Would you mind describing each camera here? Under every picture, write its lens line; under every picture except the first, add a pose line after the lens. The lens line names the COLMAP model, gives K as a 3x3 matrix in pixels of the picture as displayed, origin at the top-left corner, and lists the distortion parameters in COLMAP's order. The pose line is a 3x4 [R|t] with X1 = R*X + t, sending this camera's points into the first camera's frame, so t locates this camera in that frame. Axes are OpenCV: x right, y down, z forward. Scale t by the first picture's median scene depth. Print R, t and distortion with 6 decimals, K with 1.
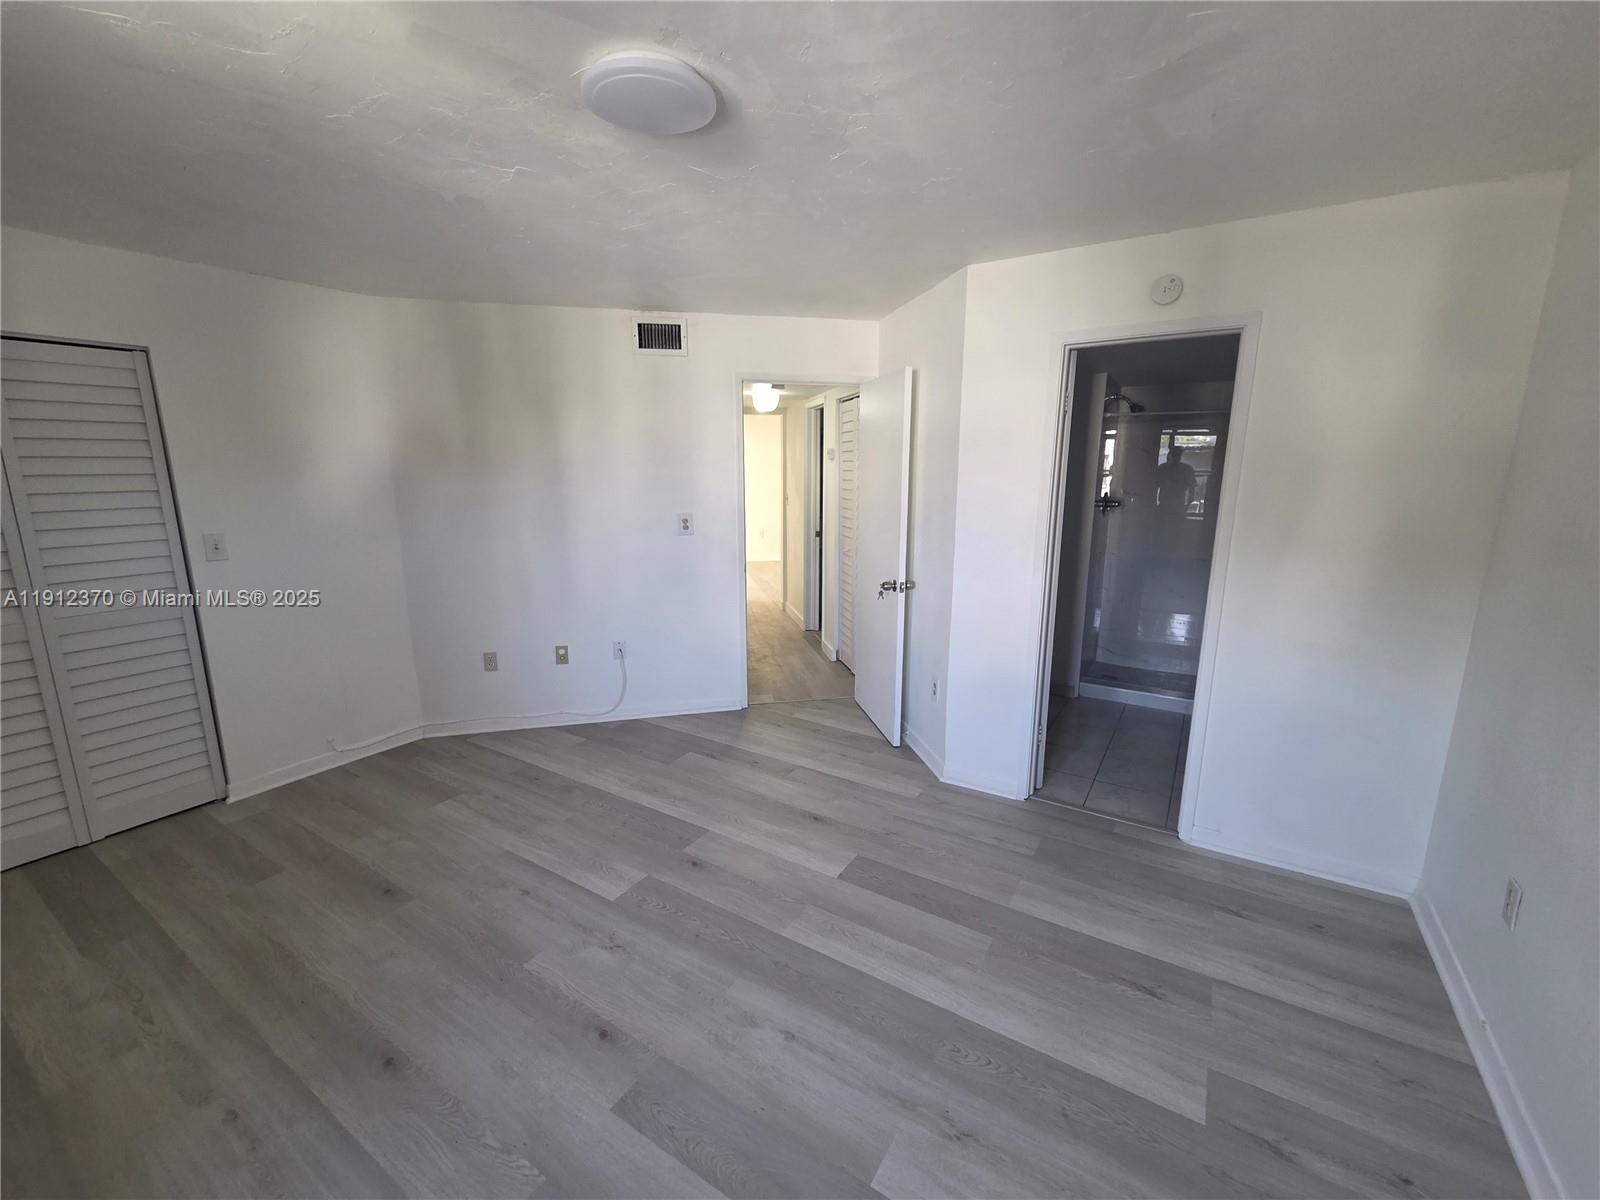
lens RADIAL K [[653.7, 0, 794.1], [0, 653.7, 600.1], [0, 0, 1]] dist [0.002356, -0.001079]
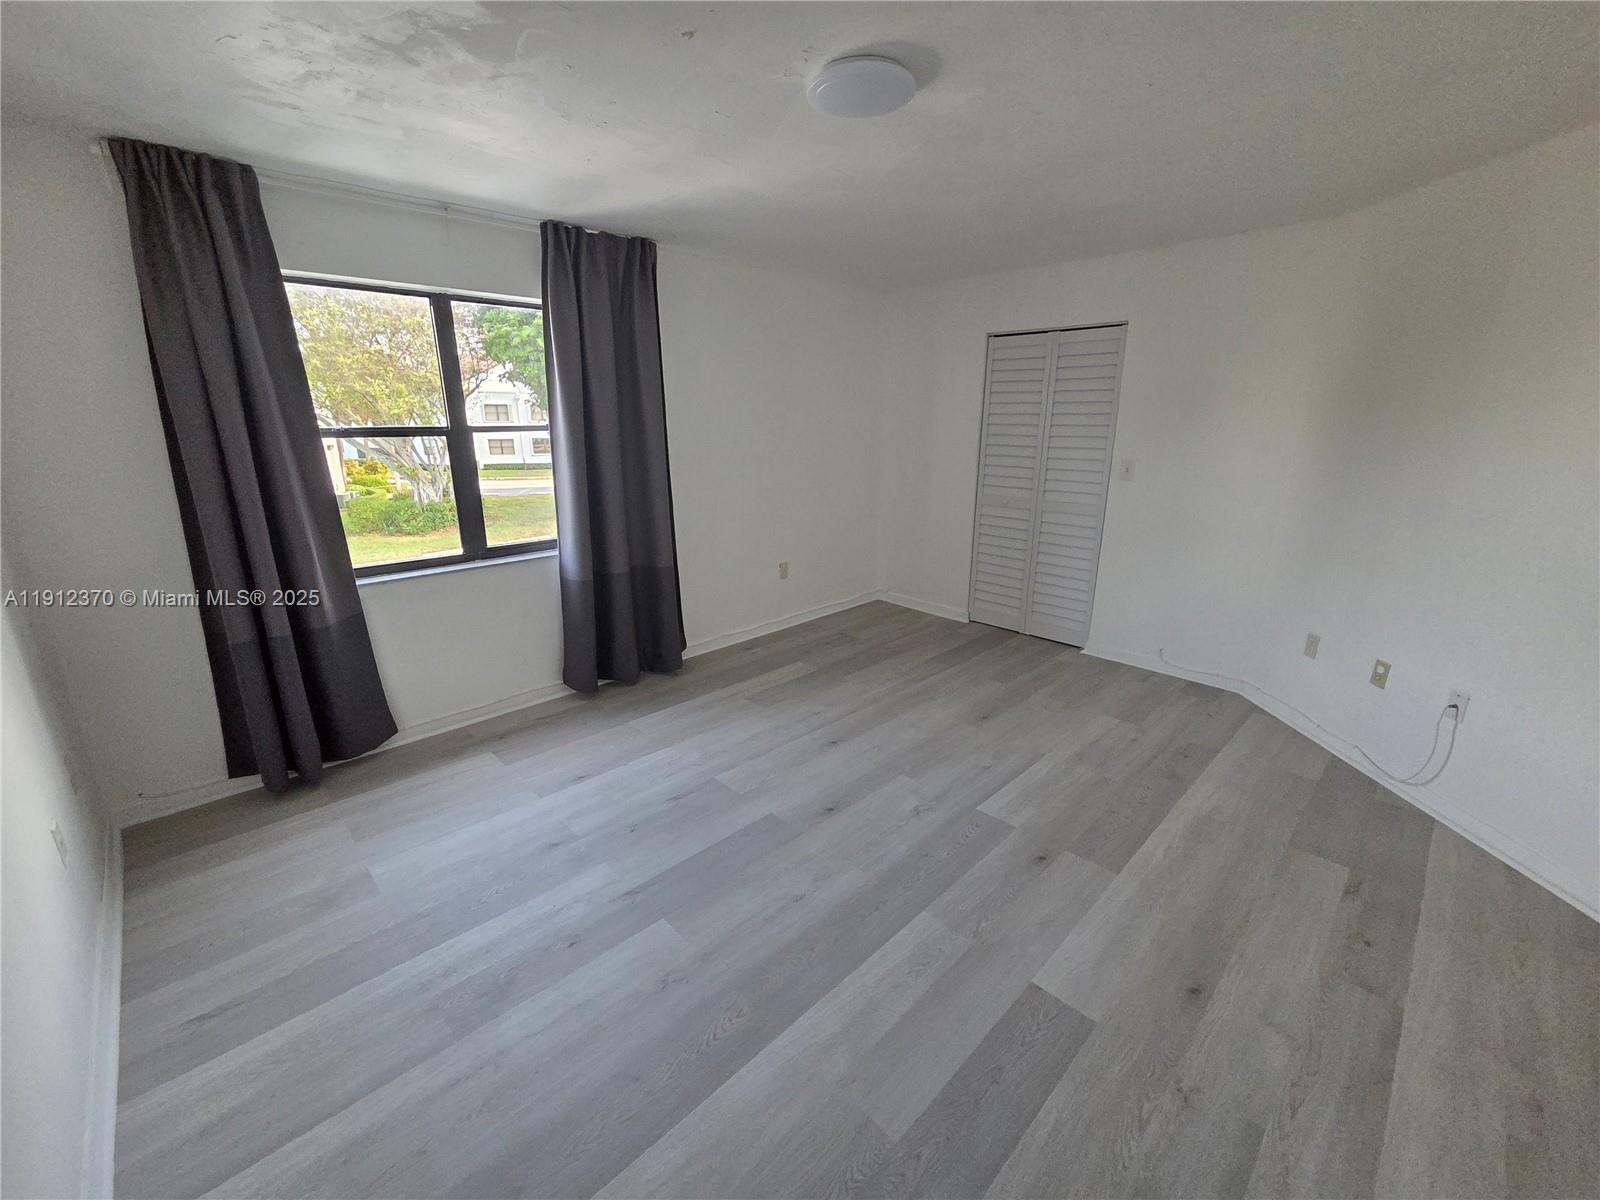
lens RADIAL K [[653.7, 0, 804.2], [0, 653.7, 595.1], [0, 0, 1]] dist [0.002356, -0.001079]
pose [[-0.220124, 0.261496, -0.939769, 0.650886], [-0.197298, 0.931552, 0.305423, -0.136876], [0.955311, 0.252646, -0.153465, 0.722040]]
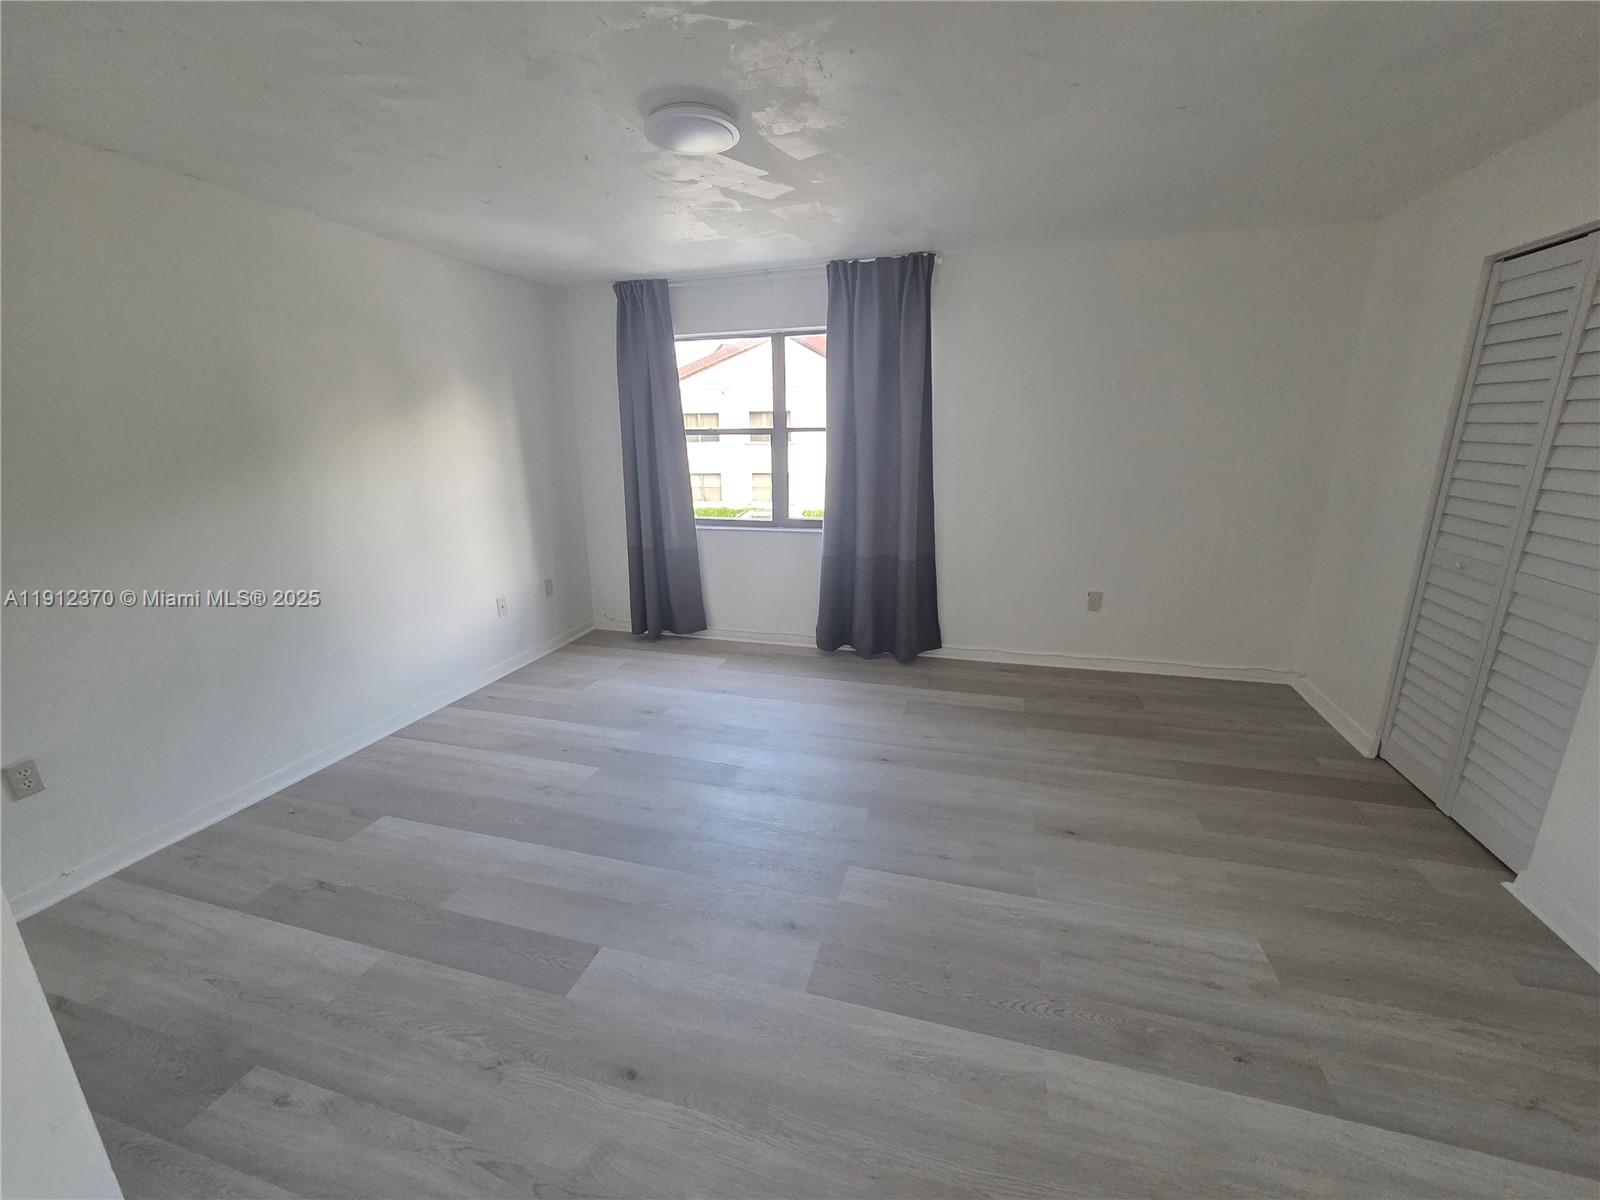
lens RADIAL K [[653.7, 0, 799.5], [0, 653.7, 595.4], [0, 0, 1]] dist [0.002356, -0.001079]
pose [[-0.957406, 0.086092, -0.275613, 0.018676], [-0.044352, 0.899343, 0.434989, -0.273183], [0.285319, 0.428685, -0.857217, 1.462092]]
